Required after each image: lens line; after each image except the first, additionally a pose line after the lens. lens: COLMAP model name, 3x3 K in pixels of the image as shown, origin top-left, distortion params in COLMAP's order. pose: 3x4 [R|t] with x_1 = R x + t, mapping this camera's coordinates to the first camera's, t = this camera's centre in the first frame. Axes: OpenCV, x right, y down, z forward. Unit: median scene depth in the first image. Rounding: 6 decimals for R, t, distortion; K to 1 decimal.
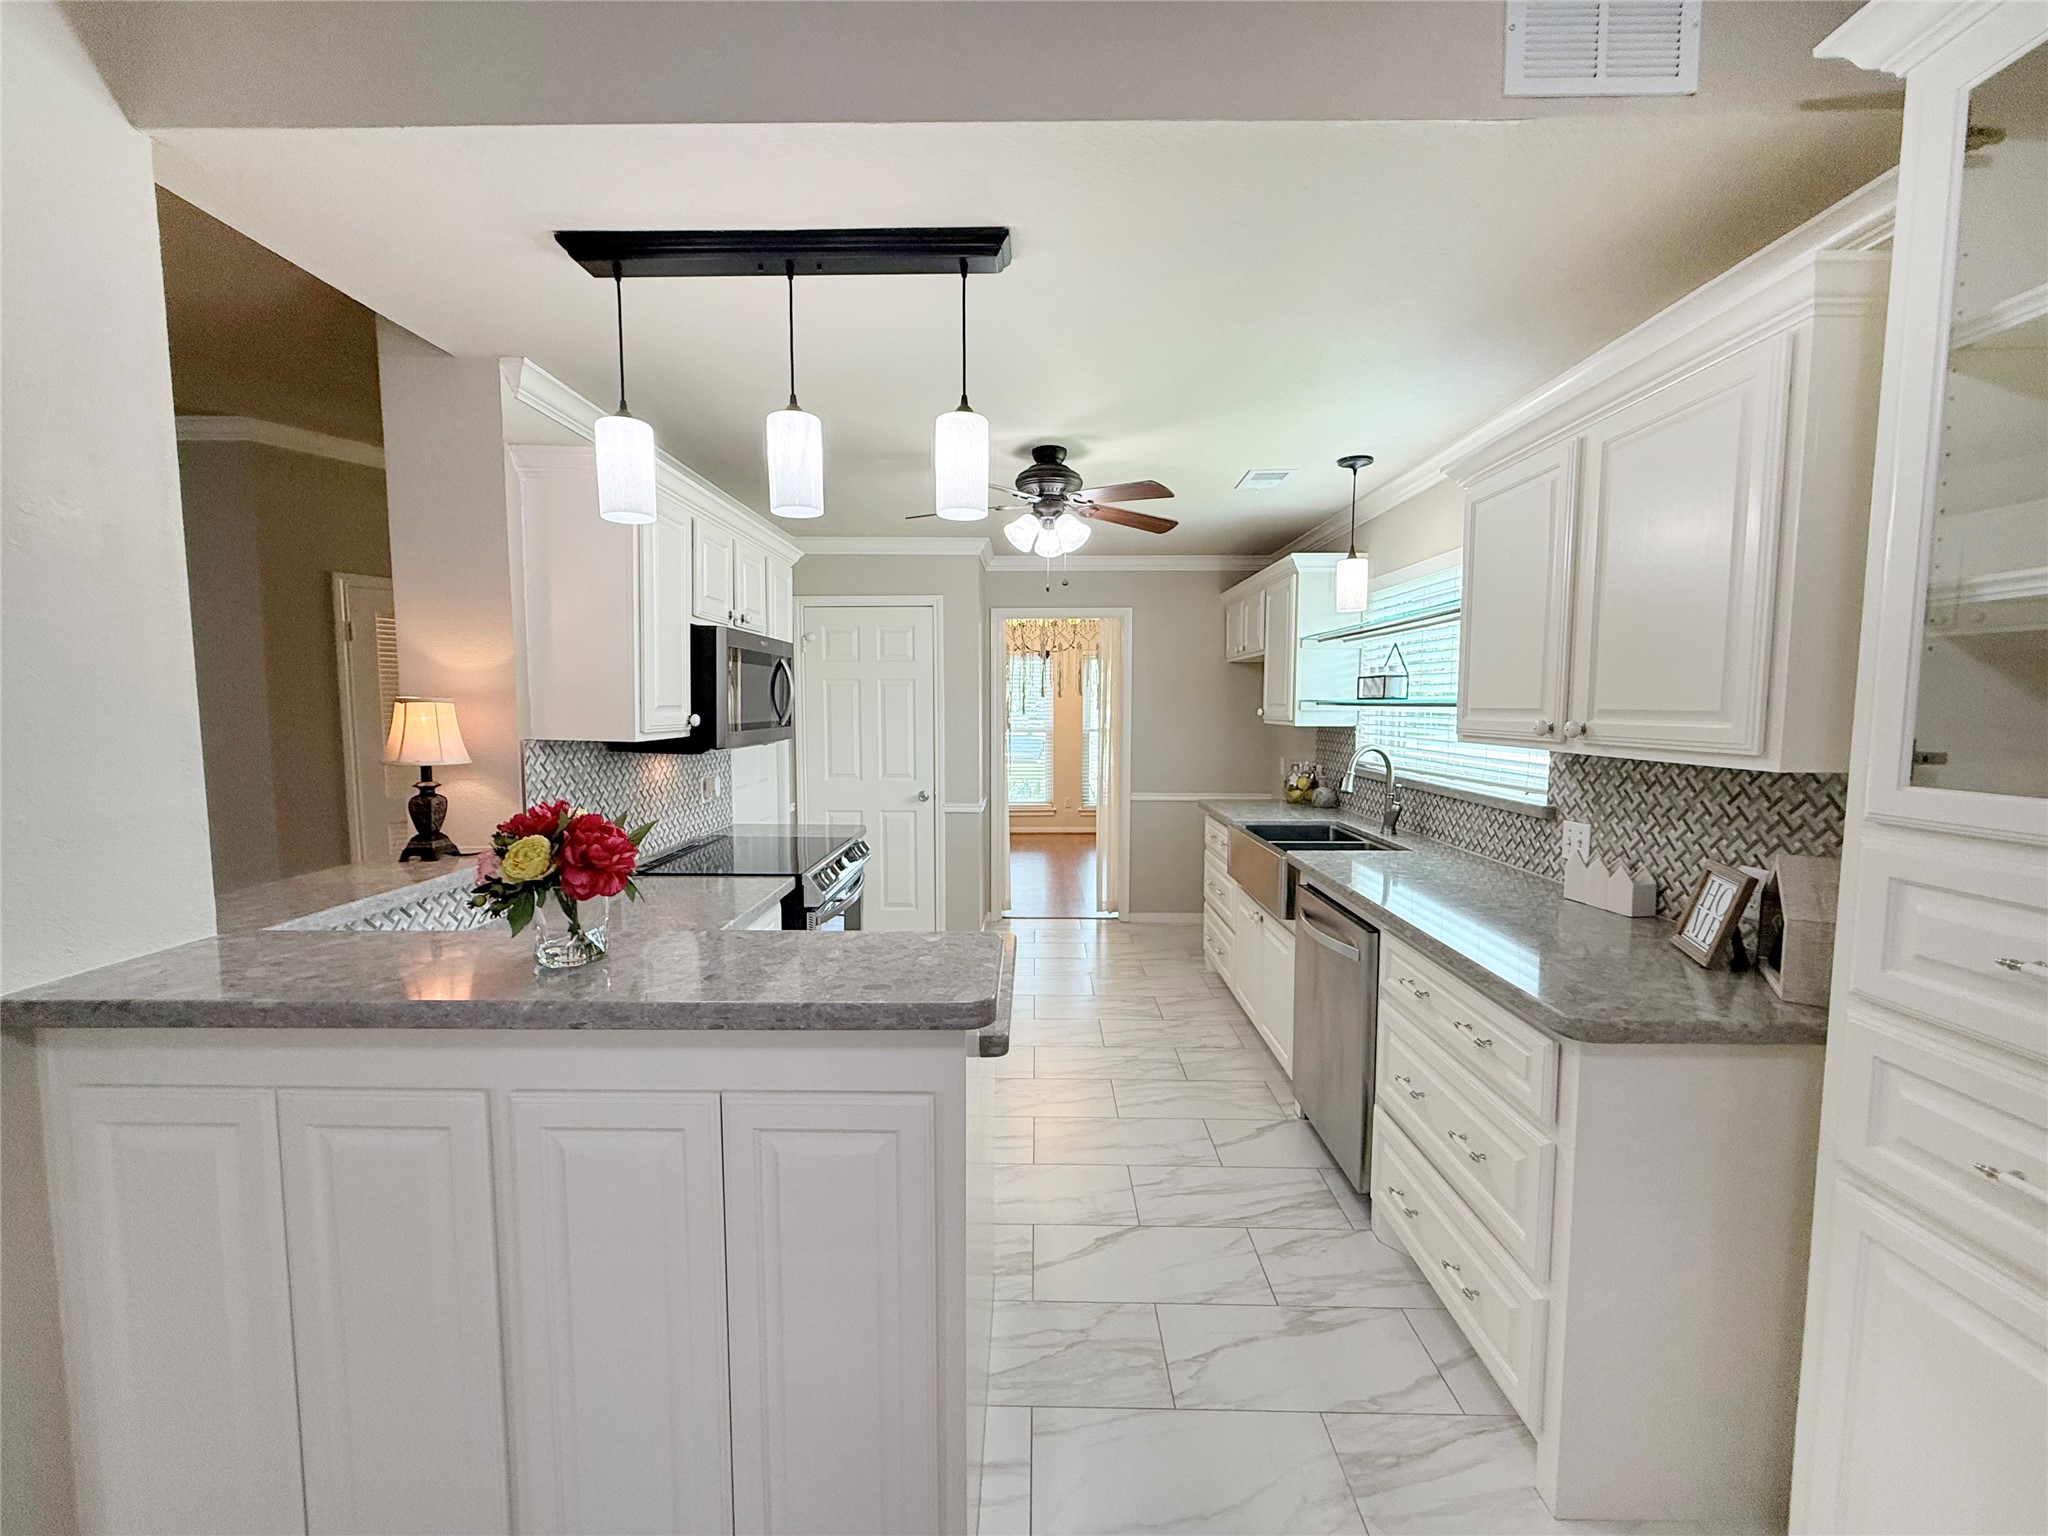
lens RADIAL K [[816.8, 0, 1022.9], [0, 816.8, 766.4], [0, 0, 1]] dist [-0.000716, 0.000336]
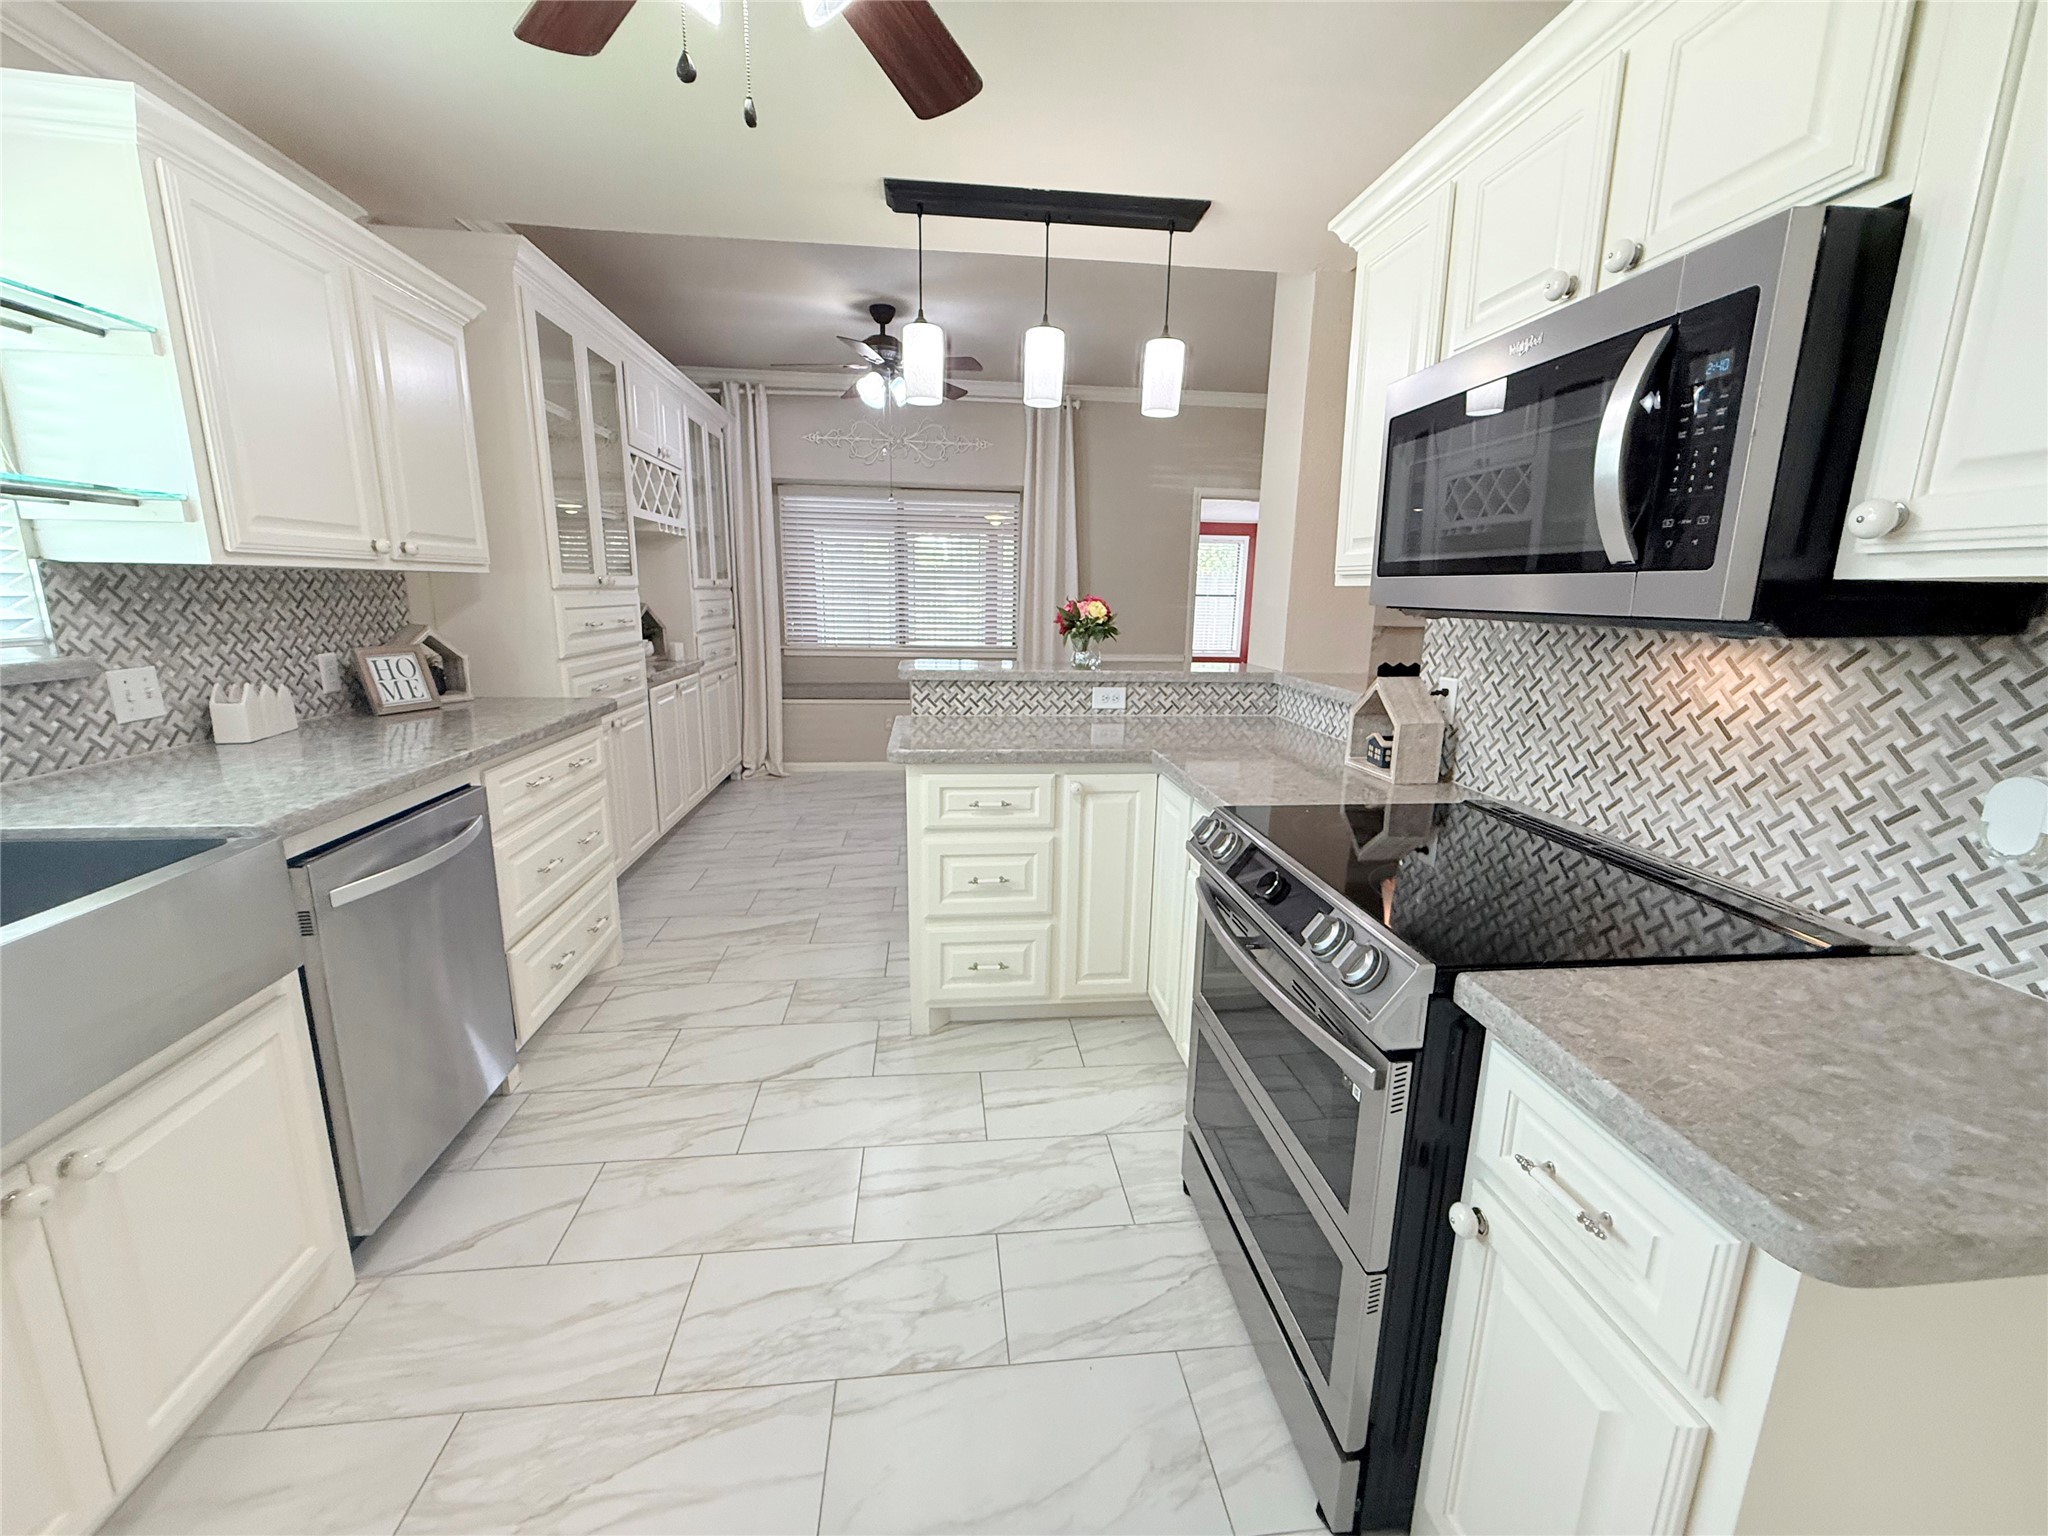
lens RADIAL K [[816.8, 0, 1027.1], [0, 816.8, 767.0], [0, 0, 1]] dist [-0.000716, 0.000336]
pose [[-0.991501, 0.008419, -0.129826, -0.048198], [-0.029442, 0.957494, 0.286947, -0.088489], [0.126723, 0.288331, -0.949108, 1.914951]]
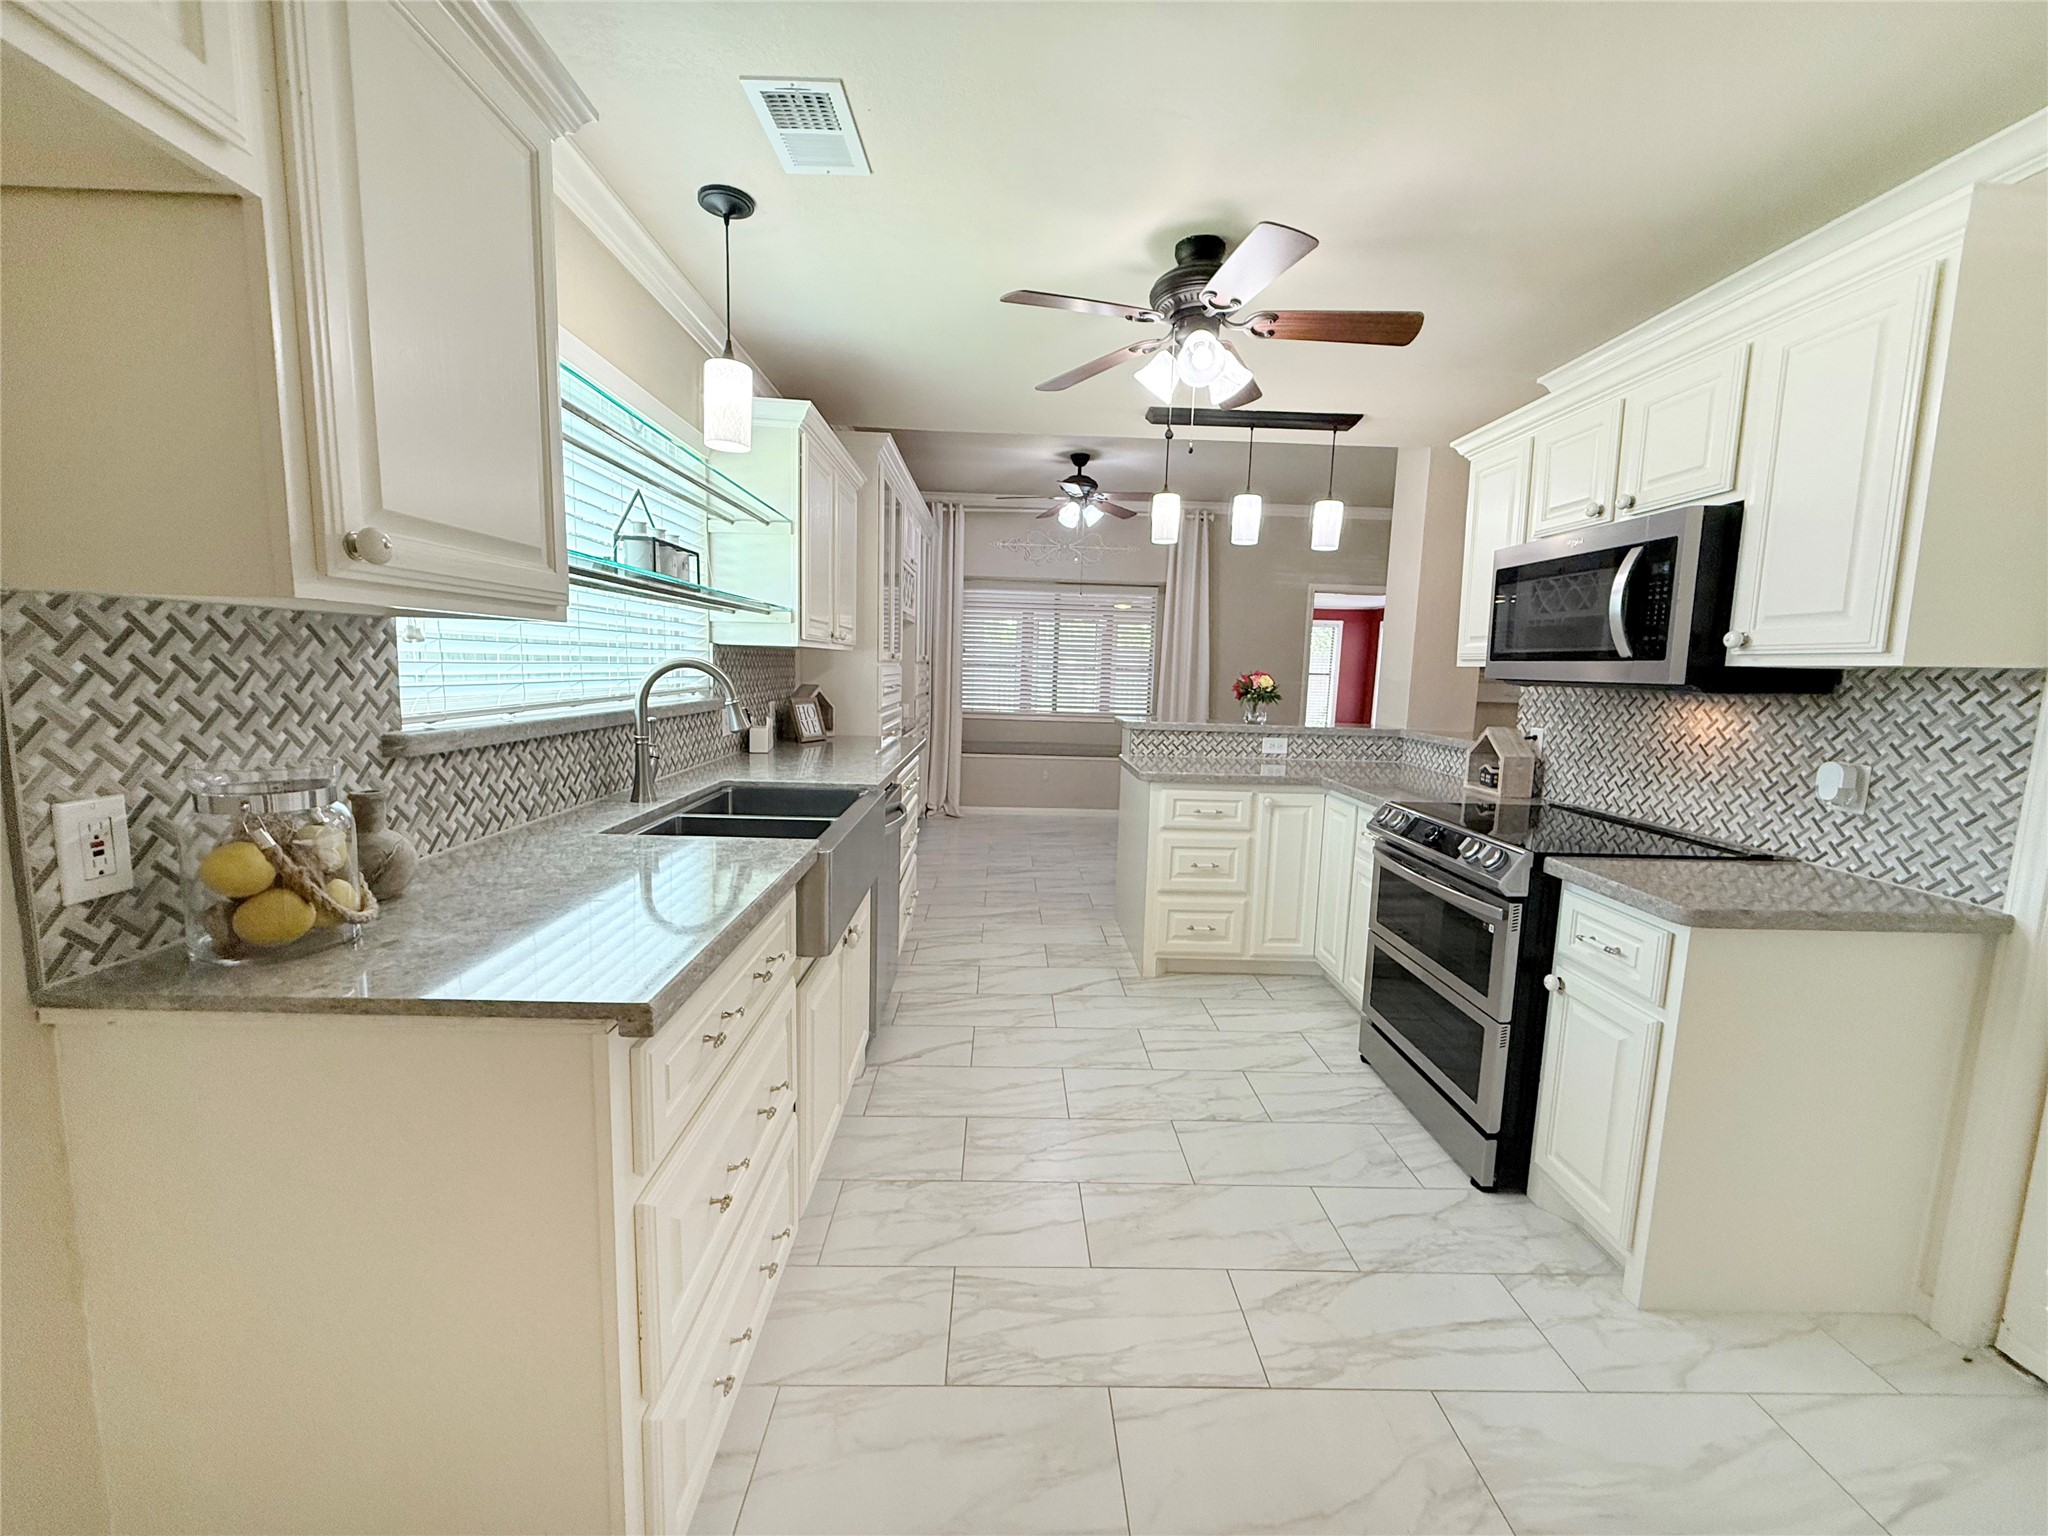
lens RADIAL K [[816.8, 0, 1025.1], [0, 816.8, 767.7], [0, 0, 1]] dist [-0.000716, 0.000336]
pose [[-0.998727, -0.025315, -0.043638, 0.271313], [-0.033675, 0.978600, 0.203000, -0.117905], [0.037565, 0.204211, -0.978206, 2.386343]]
